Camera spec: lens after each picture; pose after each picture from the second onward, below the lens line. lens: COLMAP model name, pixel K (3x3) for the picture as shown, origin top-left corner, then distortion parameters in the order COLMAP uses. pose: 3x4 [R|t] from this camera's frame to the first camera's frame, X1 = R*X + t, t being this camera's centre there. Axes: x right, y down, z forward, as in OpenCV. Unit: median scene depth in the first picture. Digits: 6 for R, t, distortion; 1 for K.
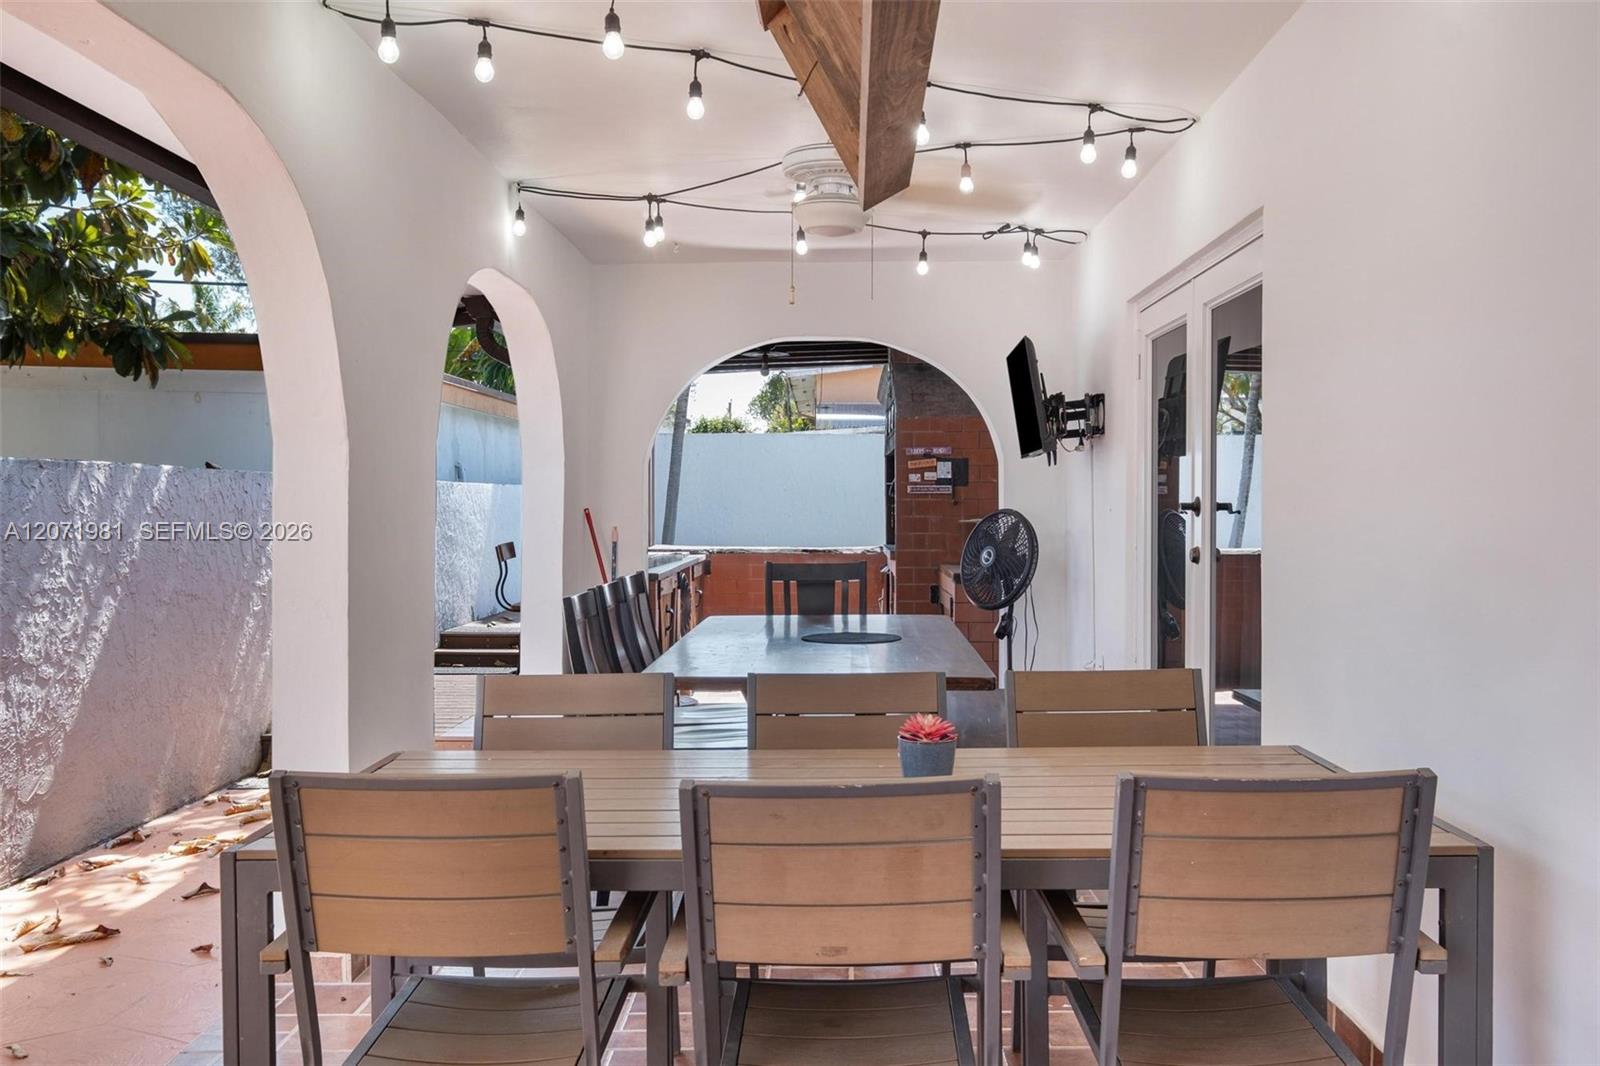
lens RADIAL K [[1360.9, 0, 800.0], [0, 1360.9, 533.0], [0, 0, 1]] dist [-0.002734, -0.000035]
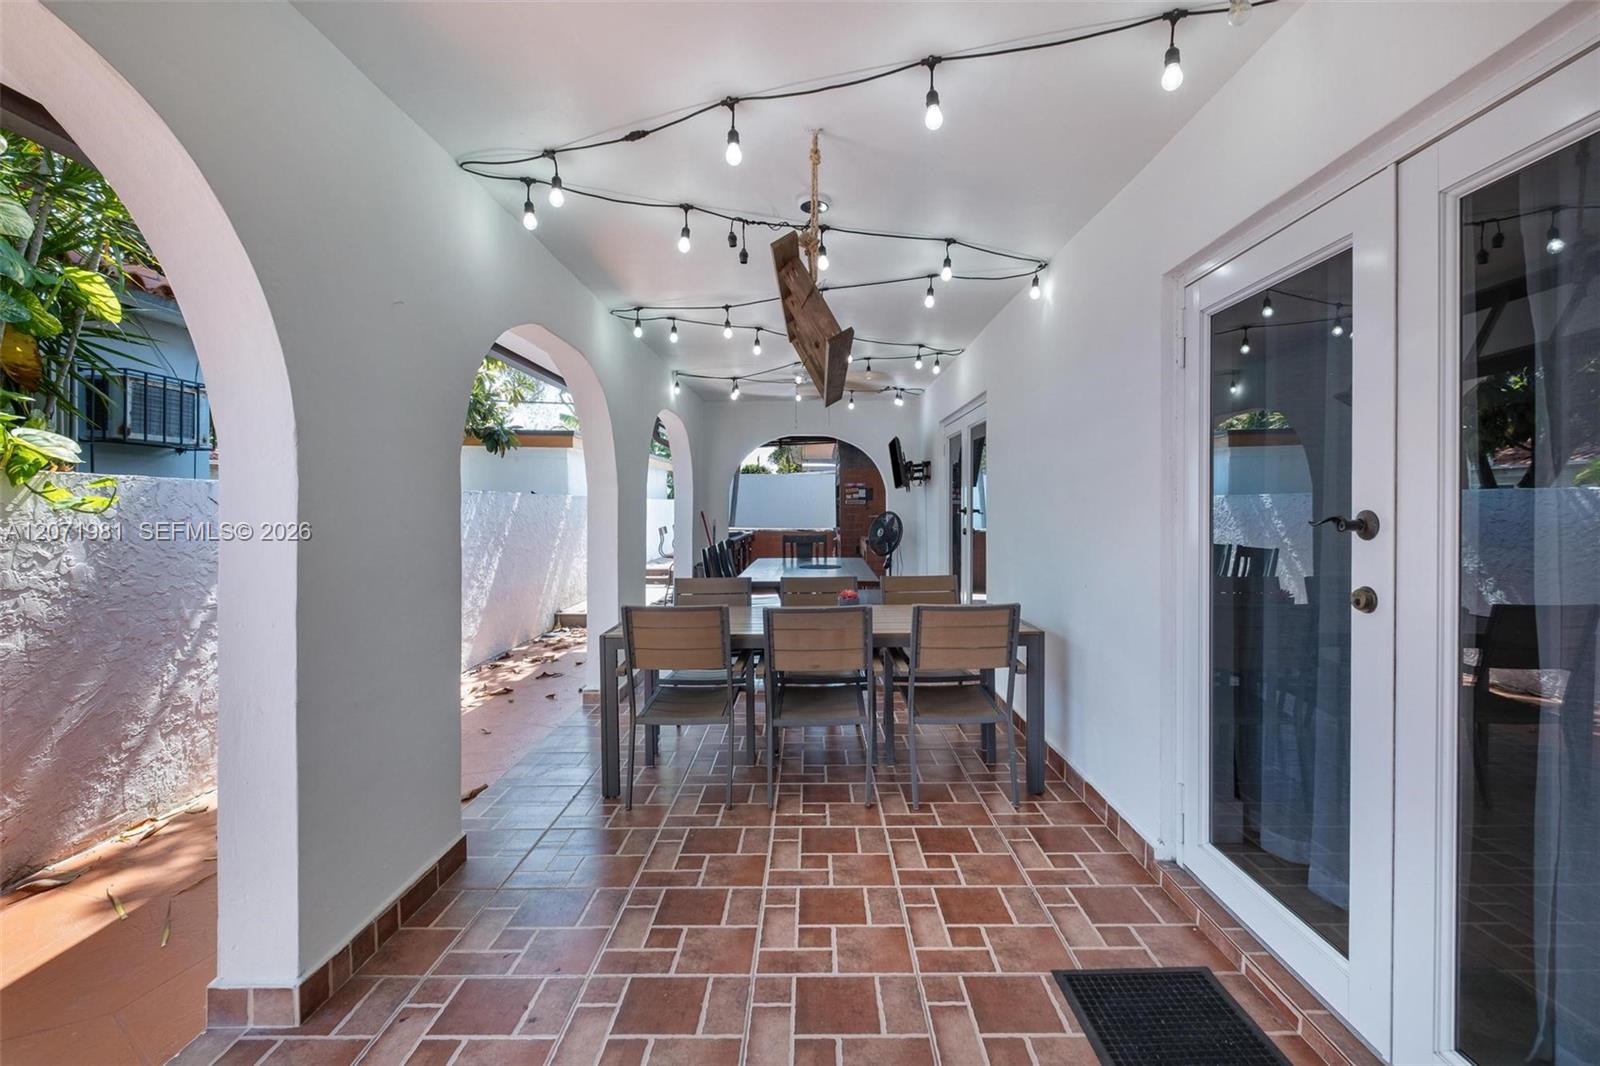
lens RADIAL K [[689.8, 0, 815.3], [0, 689.8, 526.9], [0, 0, 1]] dist [0.002430, -0.004544]
pose [[0.999495, -0.002225, 0.031693, -0.007515], [0.001983, 0.999969, 0.007668, -0.000826], [-0.031709, -0.007601, 0.999468, -0.161857]]
